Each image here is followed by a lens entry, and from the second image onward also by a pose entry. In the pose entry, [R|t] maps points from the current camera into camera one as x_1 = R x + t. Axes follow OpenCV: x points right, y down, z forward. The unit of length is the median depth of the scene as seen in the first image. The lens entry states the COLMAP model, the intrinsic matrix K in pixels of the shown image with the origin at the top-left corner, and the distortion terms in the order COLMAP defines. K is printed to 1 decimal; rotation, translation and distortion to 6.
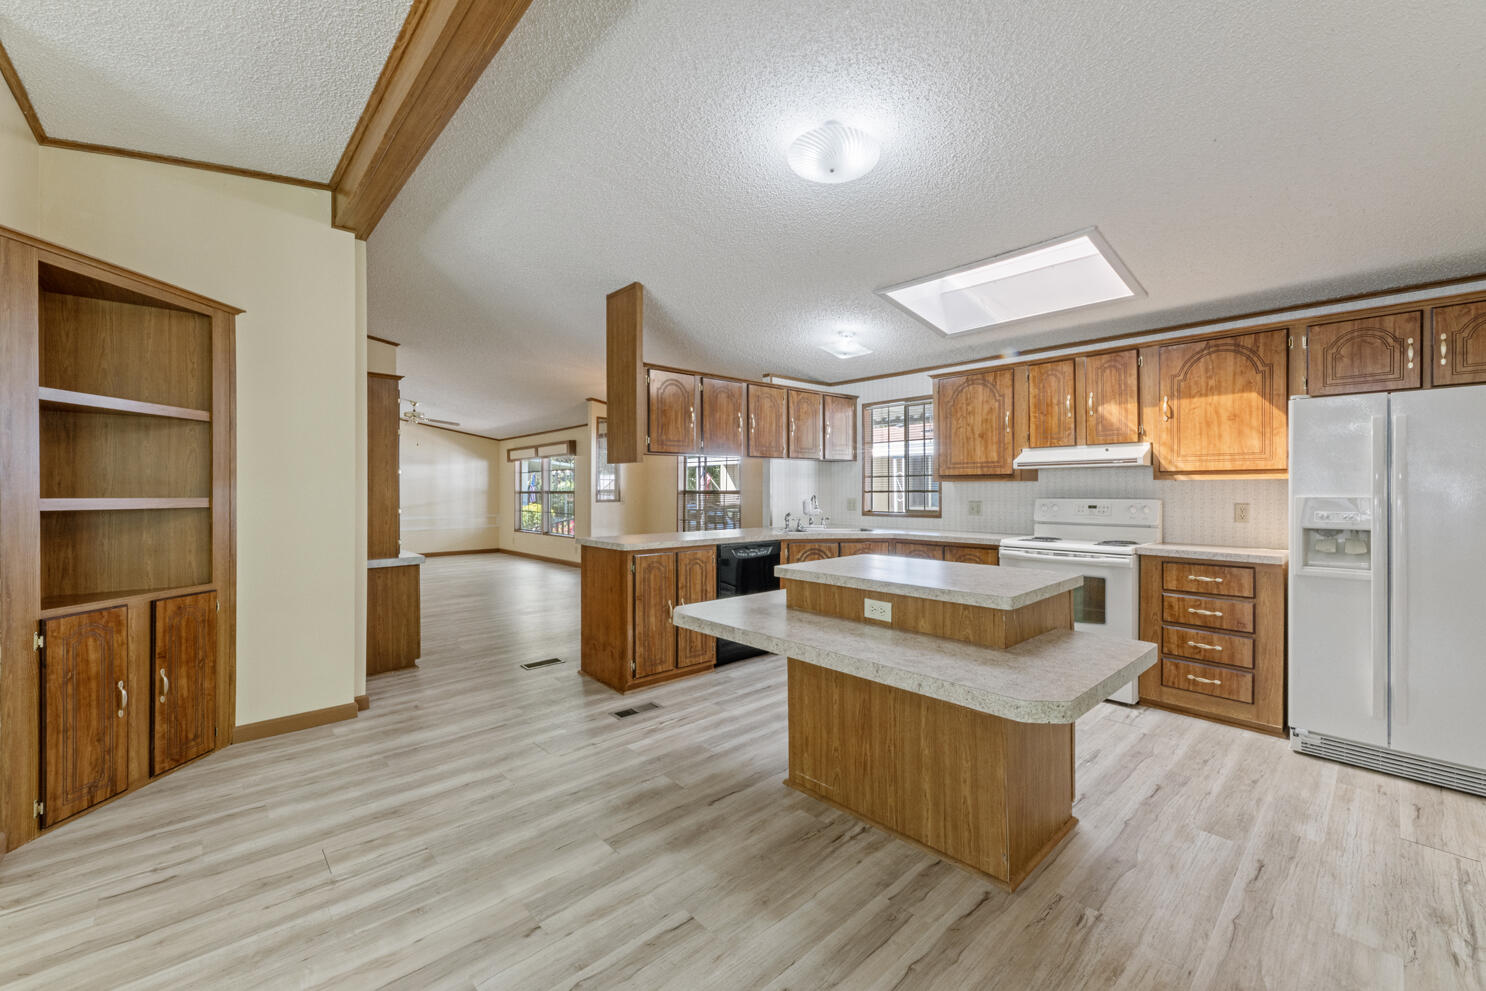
lens RADIAL K [[599.9, 0, 736.5], [0, 599.9, 487.5], [0, 0, 1]] dist [0.000203, -0.000093]
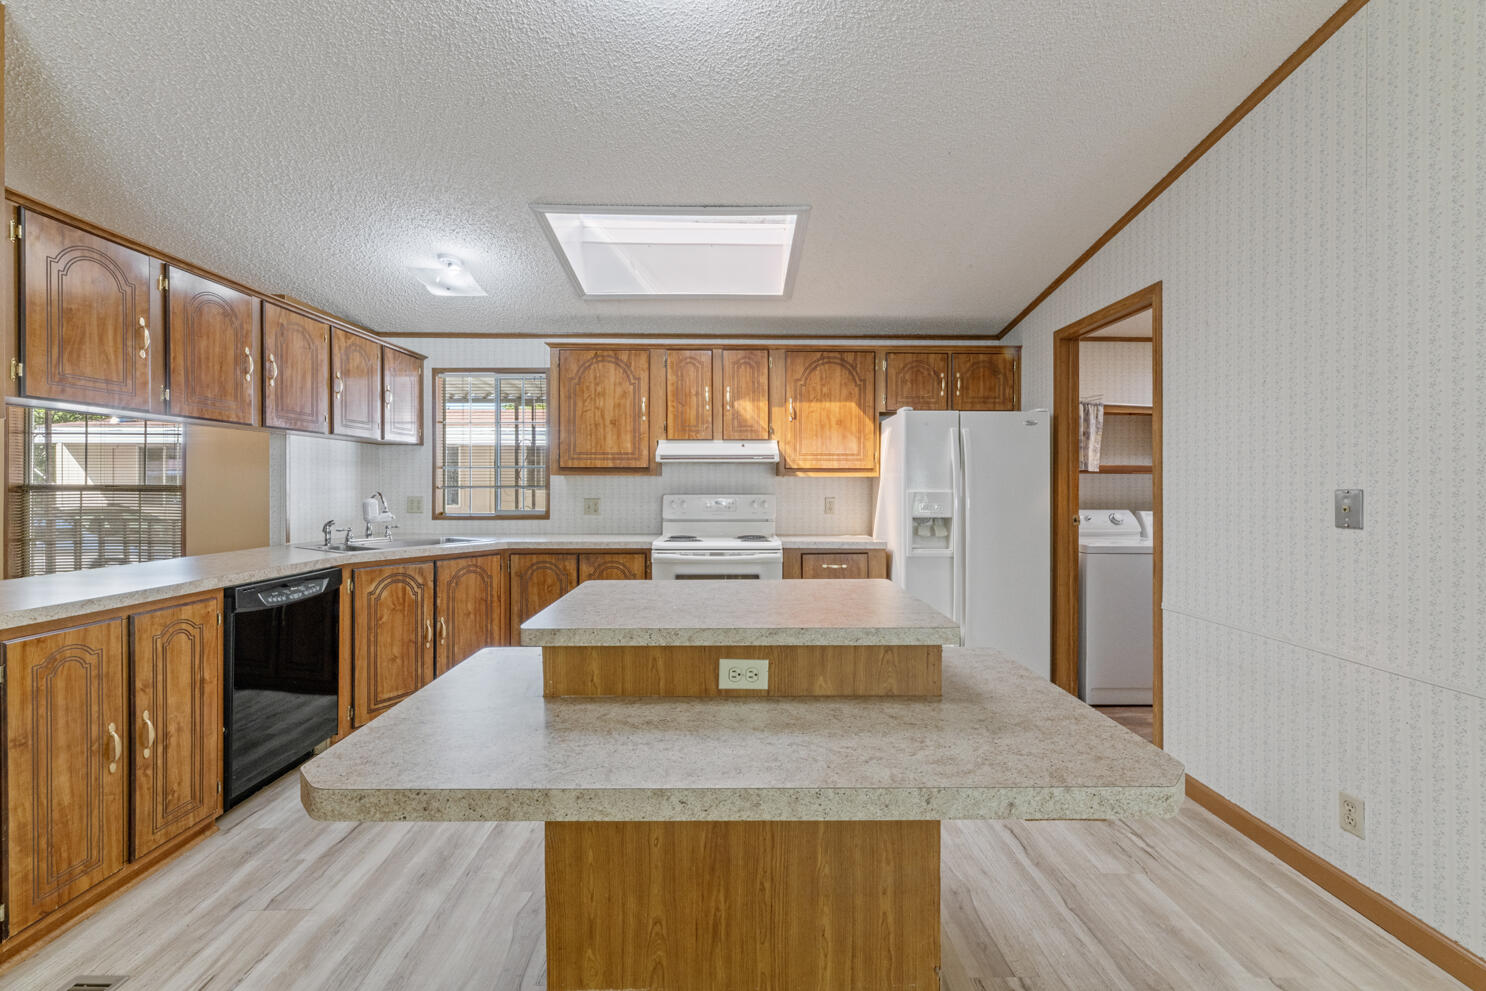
lens RADIAL K [[599.9, 0, 737.0], [0, 599.9, 488.1], [0, 0, 1]] dist [0.000203, -0.000093]
pose [[0.661702, -0.000431, 0.749767, -0.155852], [-0.005282, 0.999972, 0.005236, 0.003161], [-0.749749, -0.007425, 0.661681, 0.379305]]
